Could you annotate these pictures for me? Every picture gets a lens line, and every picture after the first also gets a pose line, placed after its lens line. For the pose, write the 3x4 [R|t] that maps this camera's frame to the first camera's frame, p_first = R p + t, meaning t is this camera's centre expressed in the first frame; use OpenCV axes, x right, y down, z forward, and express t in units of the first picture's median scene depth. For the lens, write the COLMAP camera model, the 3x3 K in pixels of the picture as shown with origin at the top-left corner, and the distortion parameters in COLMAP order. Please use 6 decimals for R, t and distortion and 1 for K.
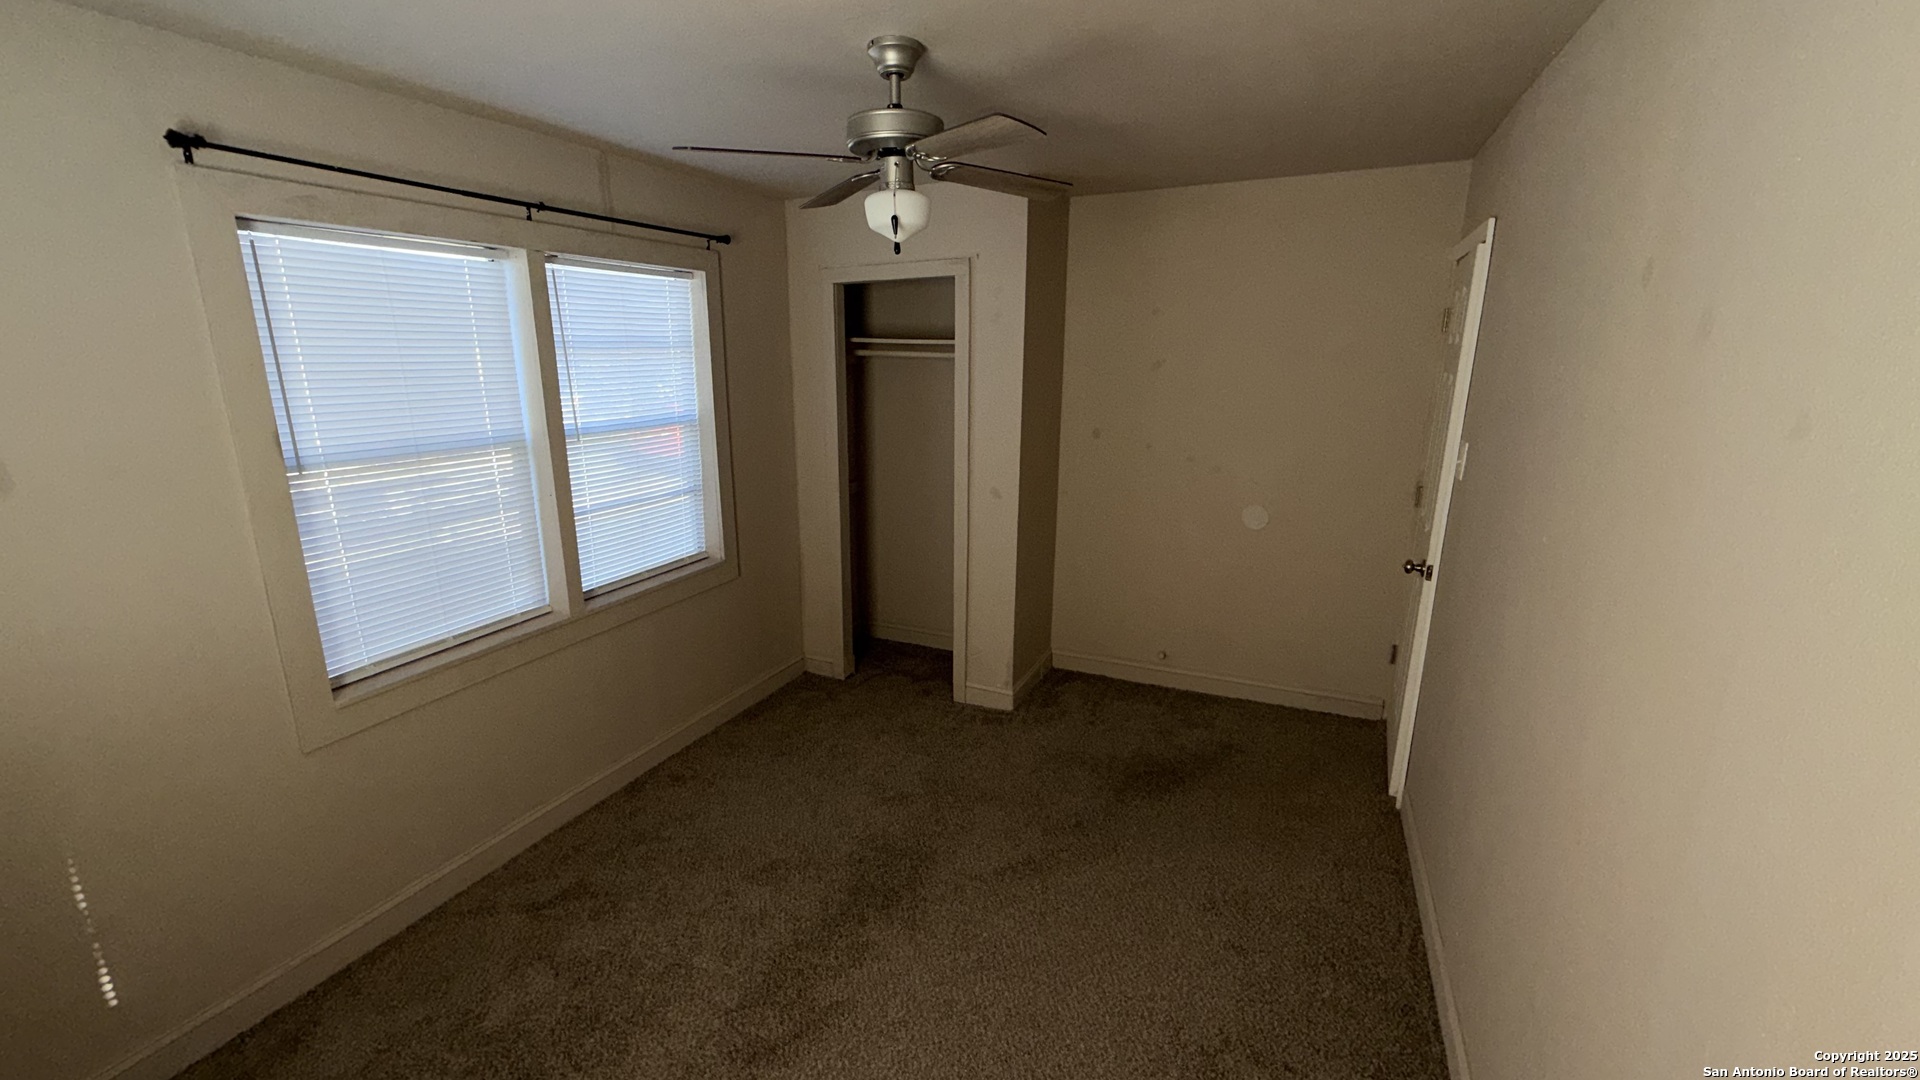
lens RADIAL K [[764.2, 0, 960.0], [0, 764.2, 540.0], [0, 0, 1]] dist [-0.001802, -0.000148]
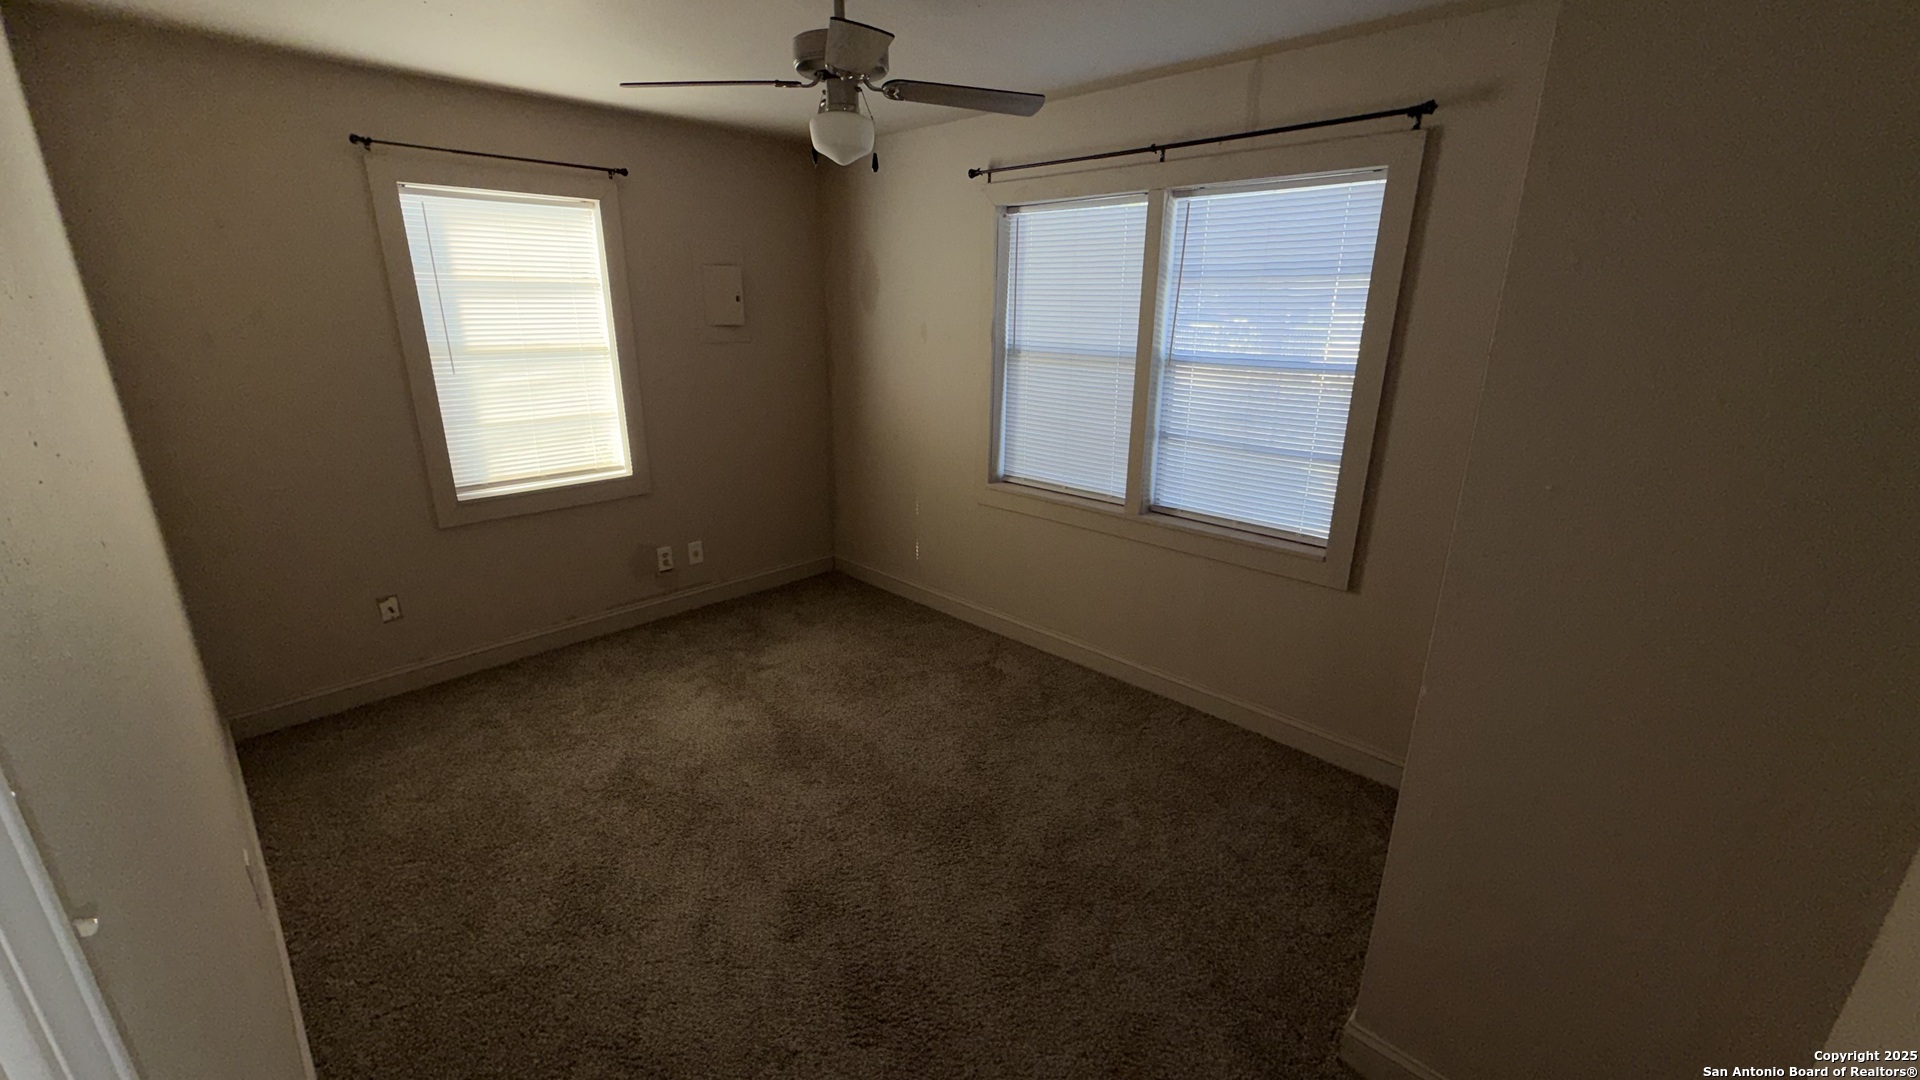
lens RADIAL K [[764.2, 0, 960.0], [0, 764.2, 540.0], [0, 0, 1]] dist [-0.001802, -0.000148]
pose [[-0.341386, 0.279982, -0.897254, 0.692759], [-0.235300, 0.898750, 0.369976, -0.258291], [0.909994, 0.337429, -0.240941, 1.163883]]
